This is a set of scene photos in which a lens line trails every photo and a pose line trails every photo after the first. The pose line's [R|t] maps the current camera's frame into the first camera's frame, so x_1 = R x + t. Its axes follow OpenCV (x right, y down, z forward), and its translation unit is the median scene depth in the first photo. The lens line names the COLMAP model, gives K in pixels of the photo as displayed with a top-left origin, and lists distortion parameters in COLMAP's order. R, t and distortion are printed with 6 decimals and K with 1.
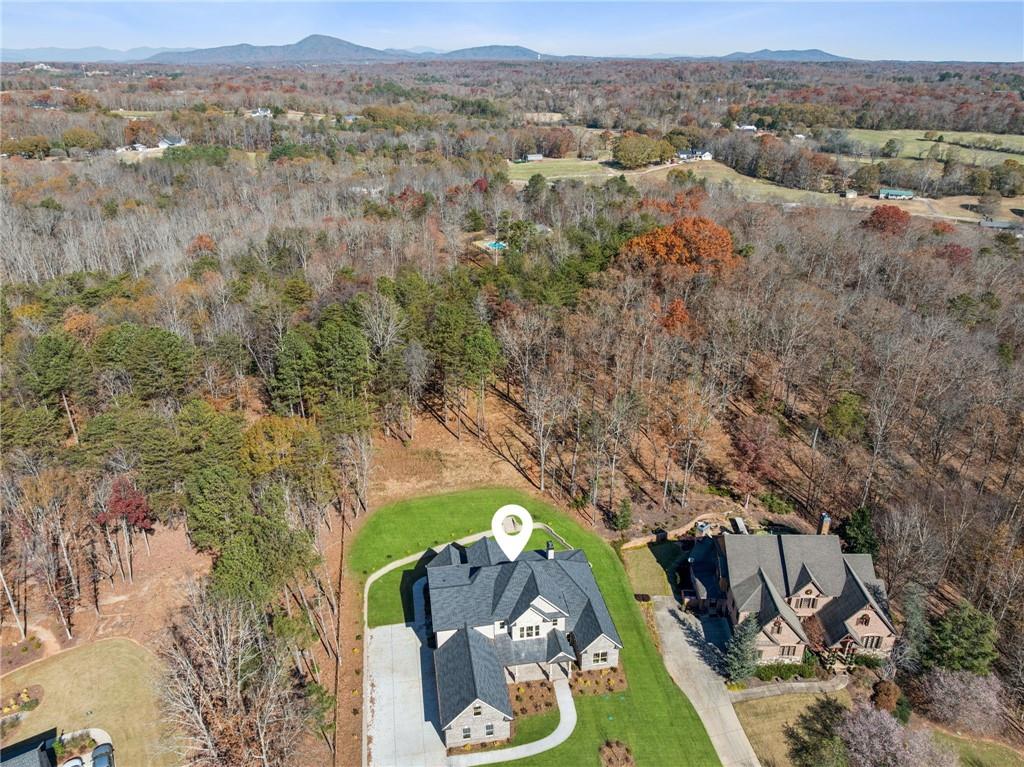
lens RADIAL K [[720.8, 0, 516.2], [0, 720.8, 383.2], [0, 0, 1]] dist [-0.048565, -0.010050]
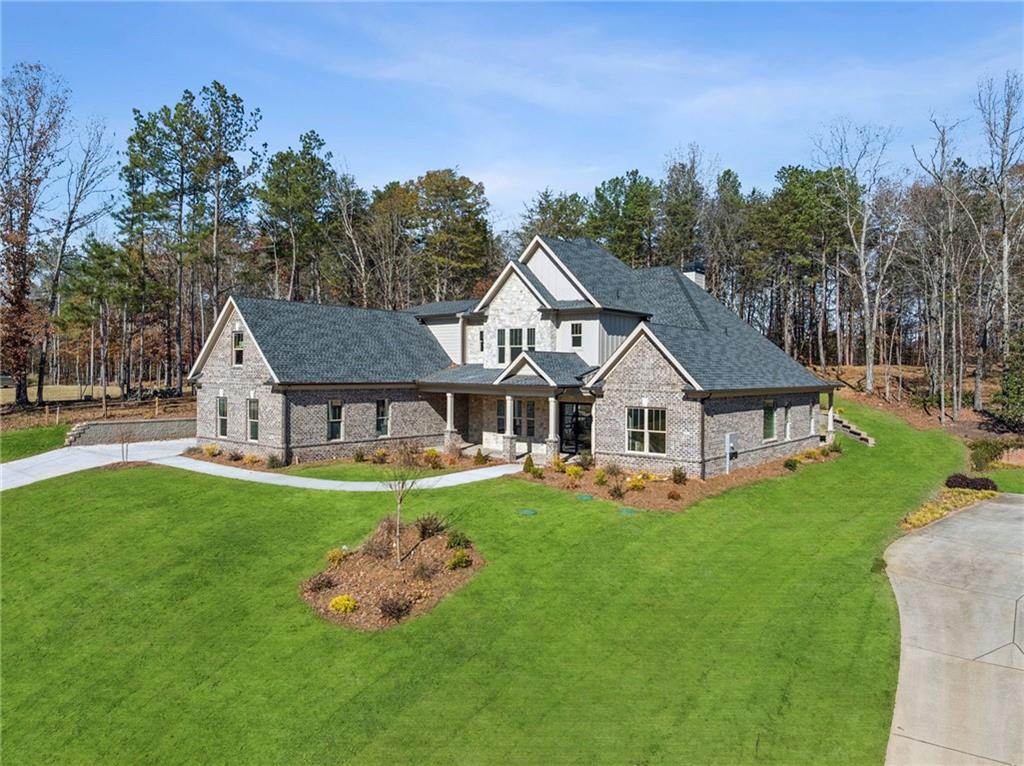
lens RADIAL K [[713.0, 0, 514.0], [0, 713.0, 379.1], [0, 0, 1]] dist [-0.069514, -0.000517]
pose [[0.659813, 0.010832, -0.751352, 0.312613], [-0.309505, 0.915058, -0.258605, 0.454683], [0.684729, 0.403178, 0.607119, 0.737577]]
